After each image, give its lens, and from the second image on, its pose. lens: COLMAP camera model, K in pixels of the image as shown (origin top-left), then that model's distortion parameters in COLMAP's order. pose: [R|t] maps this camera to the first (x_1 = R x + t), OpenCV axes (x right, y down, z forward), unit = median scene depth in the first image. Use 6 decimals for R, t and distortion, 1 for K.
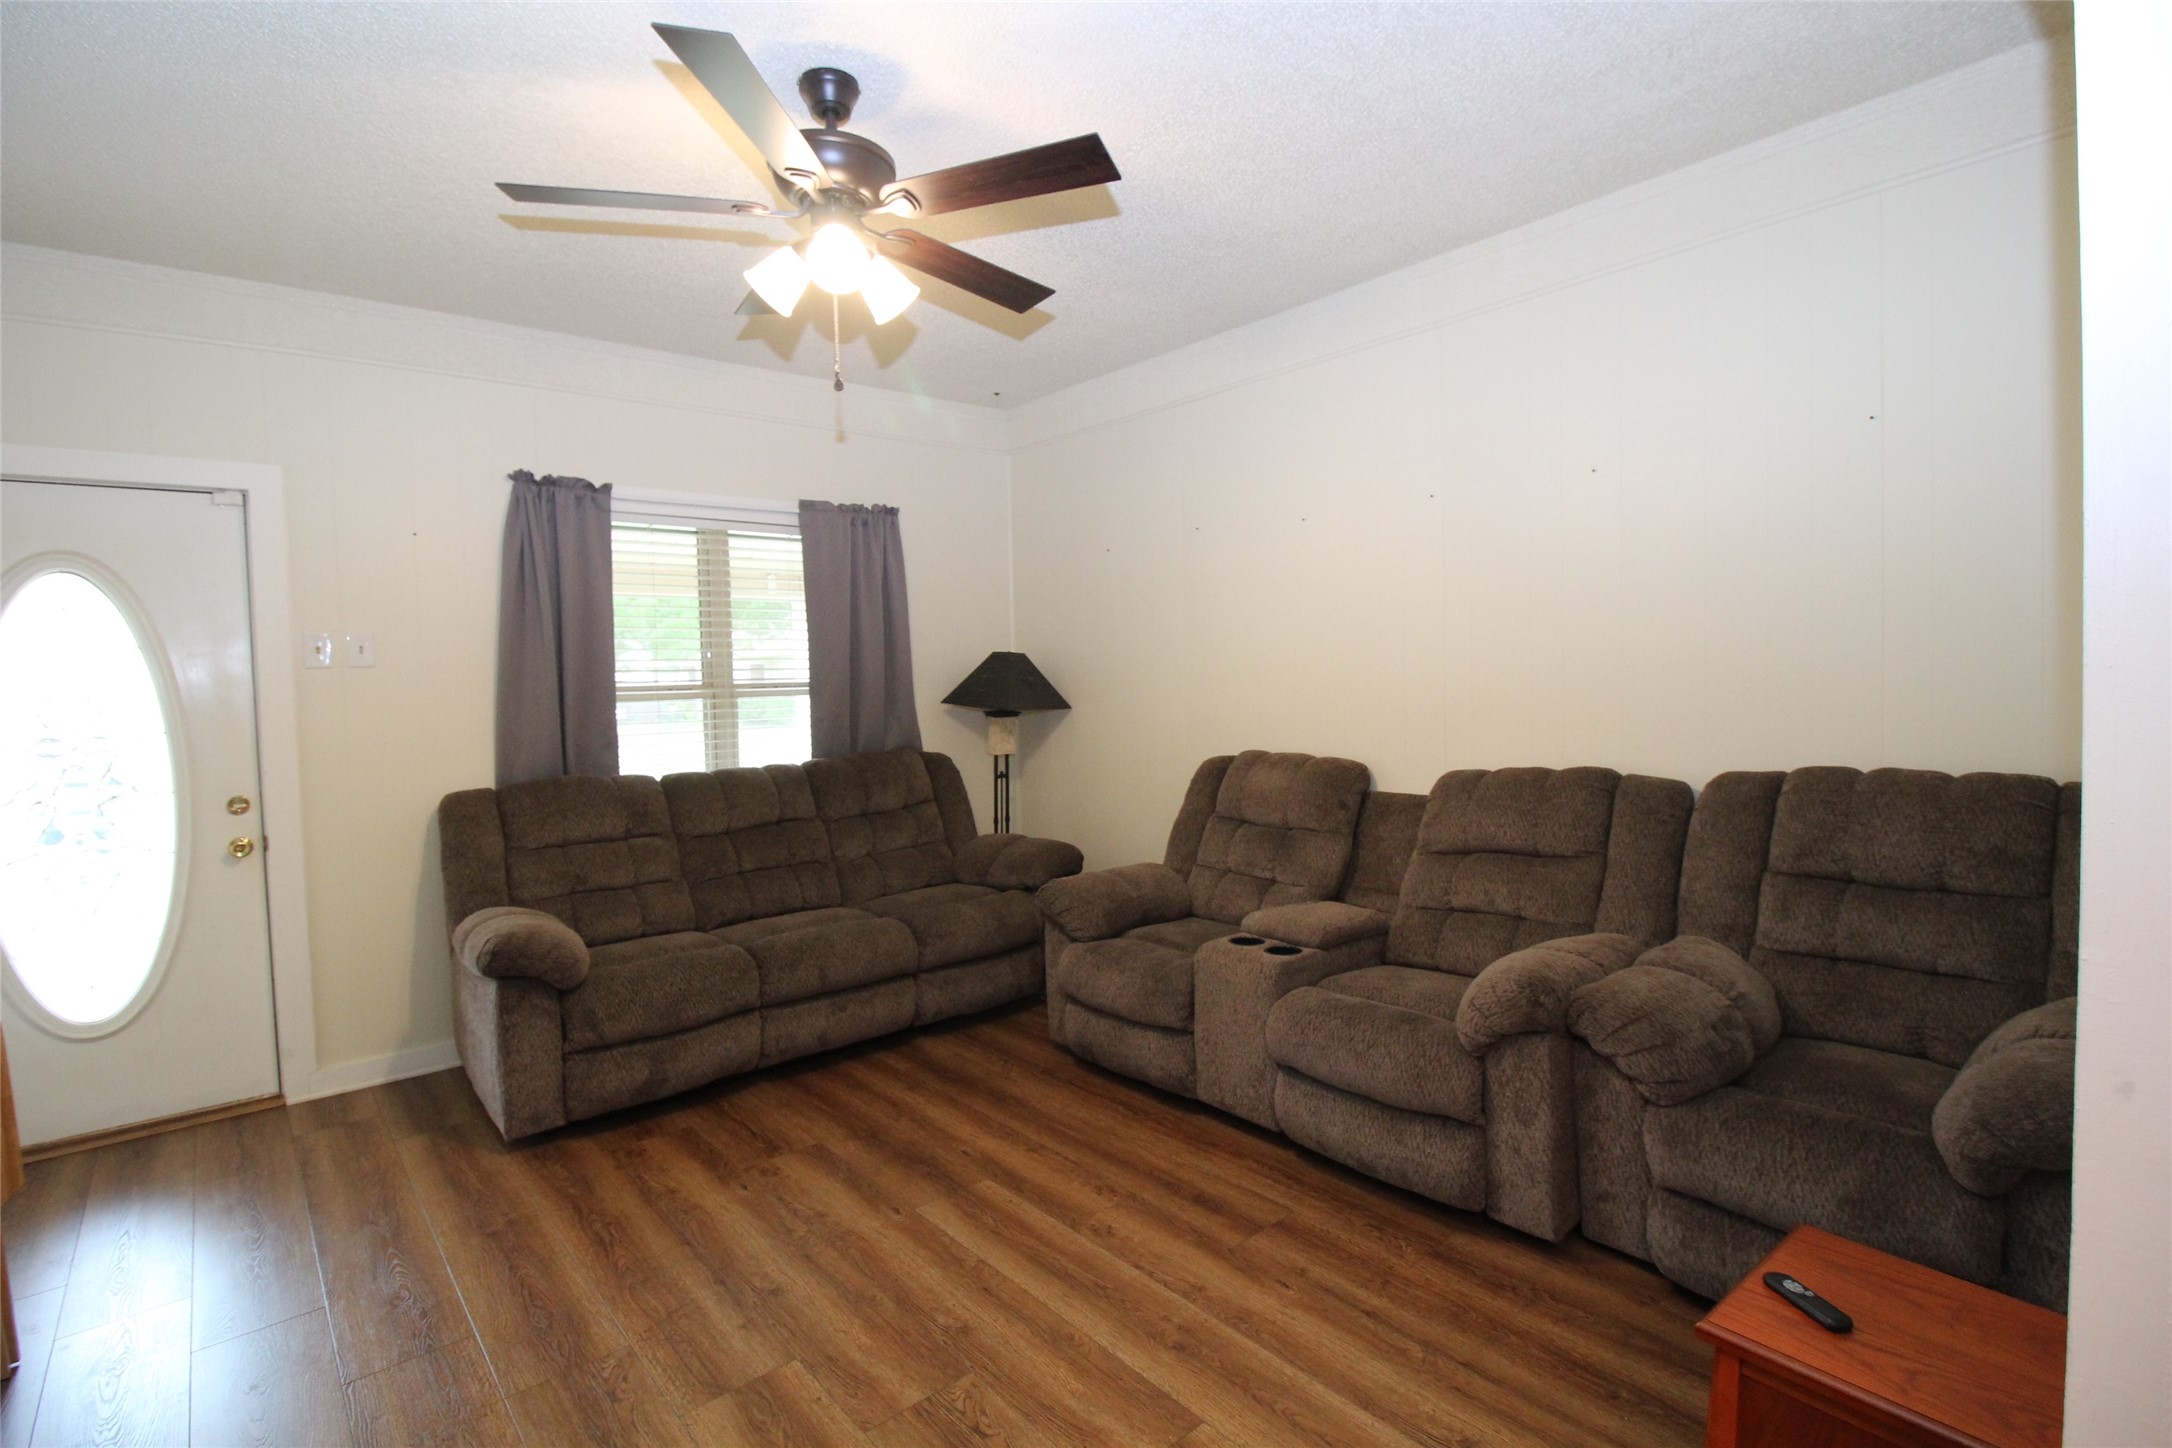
lens RADIAL K [[1018.3, 0, 1086.5], [0, 1018.3, 707.9], [0, 0, 1]] dist [0.003070, -0.016257]
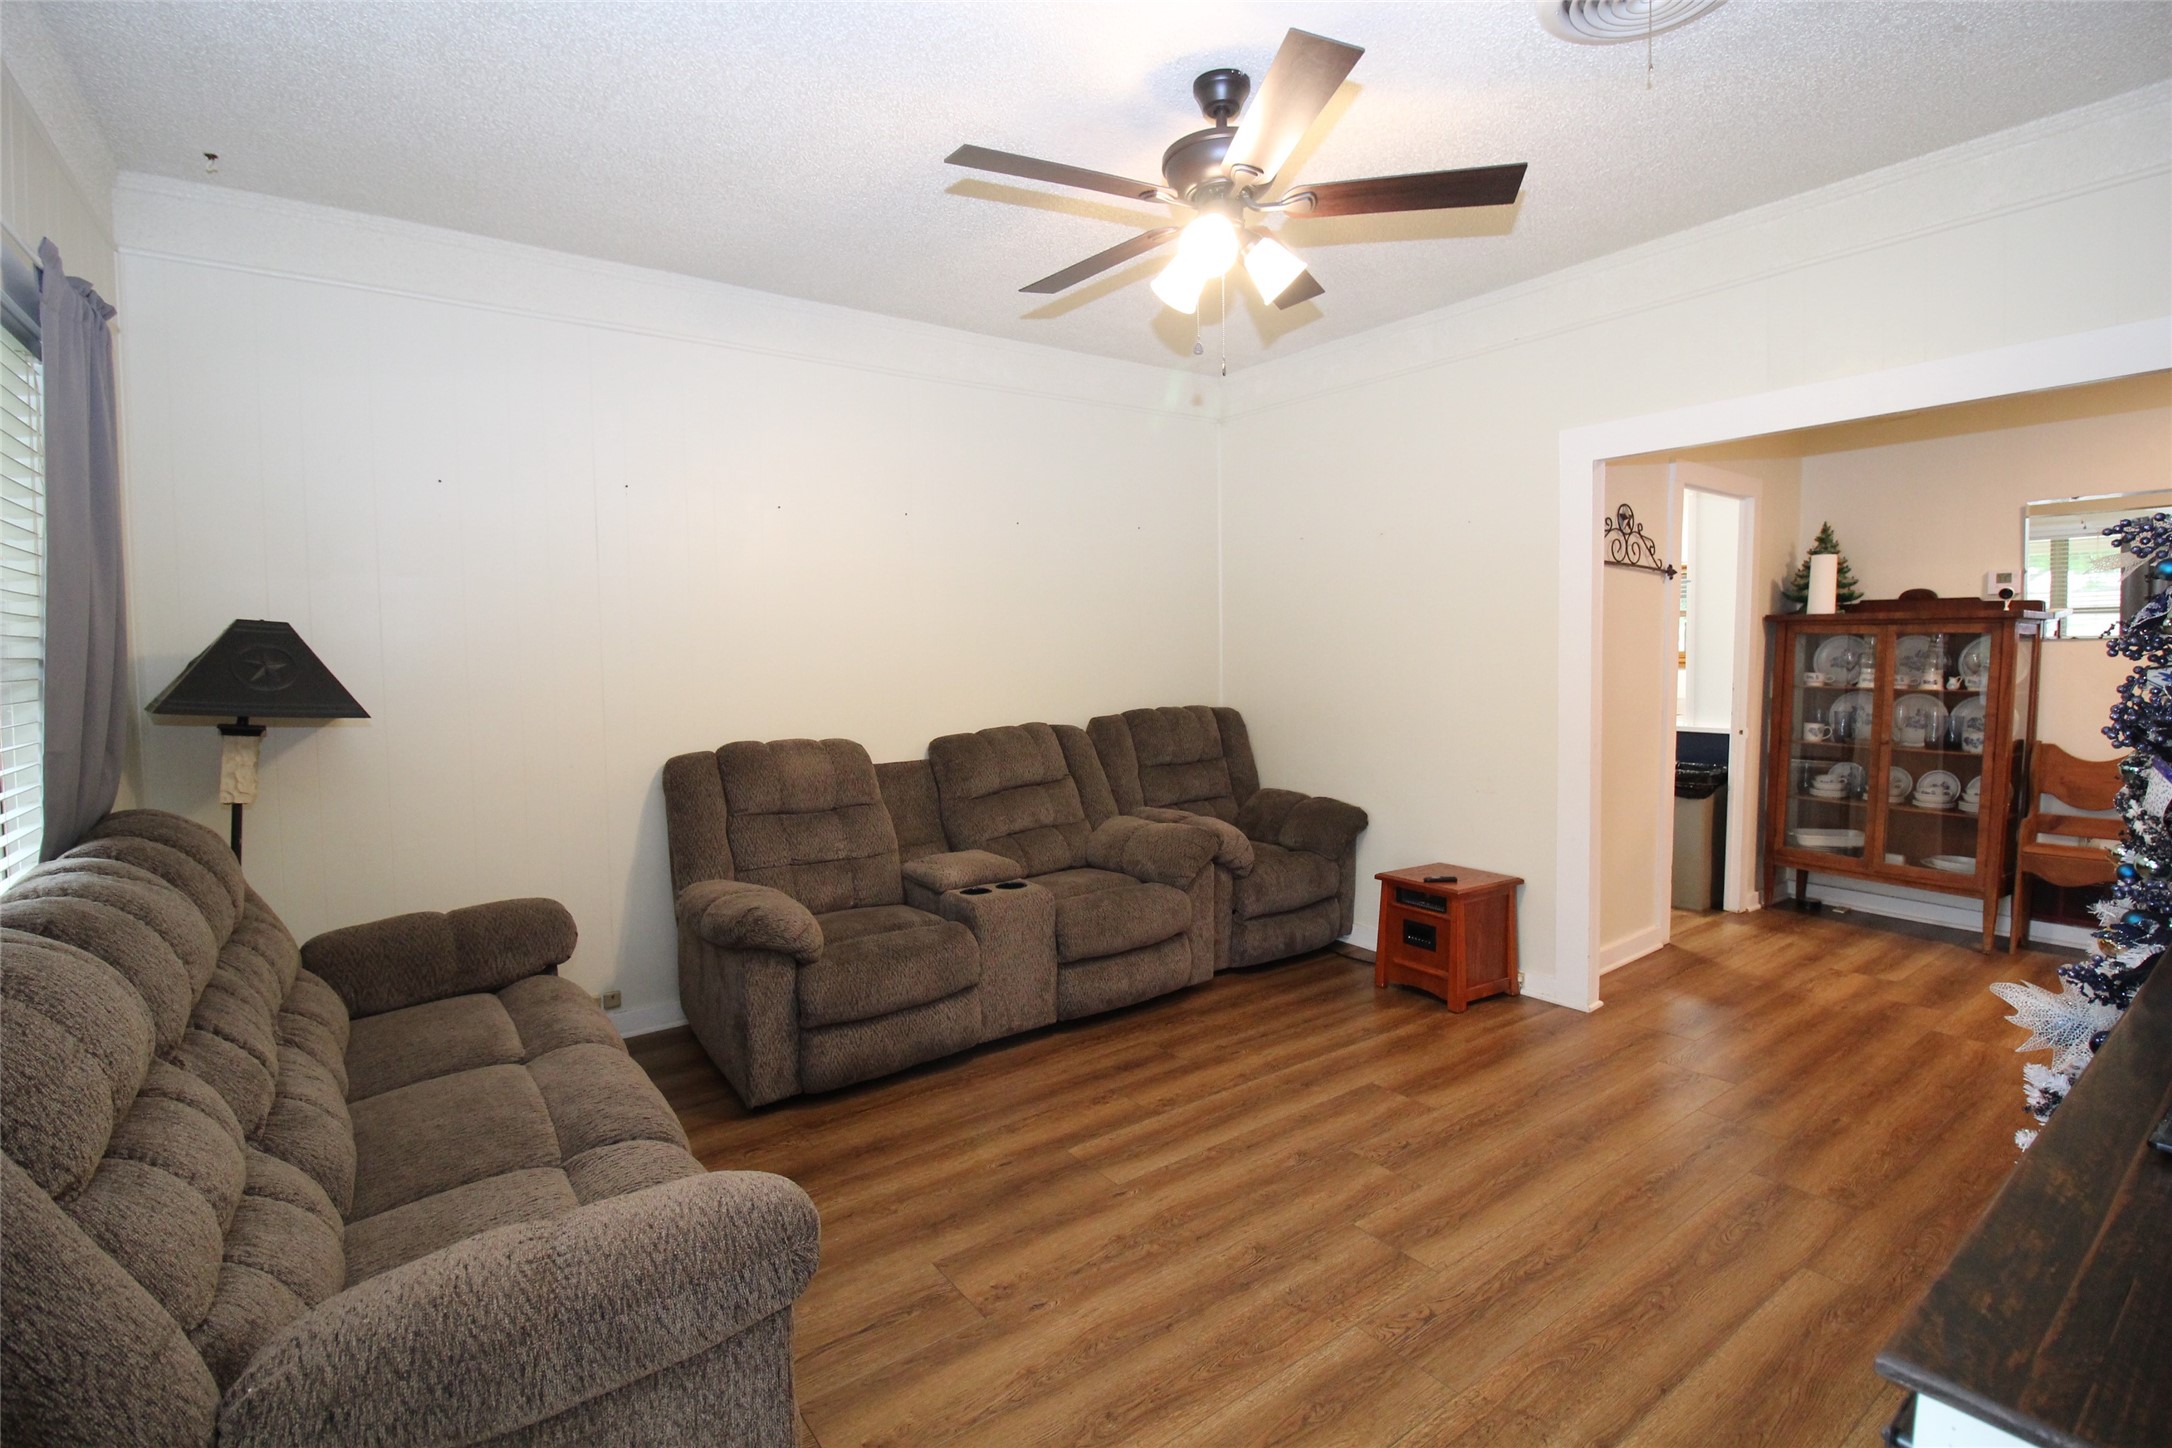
lens RADIAL K [[1018.3, 0, 1086.5], [0, 1018.3, 707.9], [0, 0, 1]] dist [0.003070, -0.016257]
pose [[0.076177, -0.029048, 0.996671, -1.186345], [0.047195, 0.998560, 0.025496, 0.000946], [-0.995977, 0.045096, 0.077438, 0.963750]]
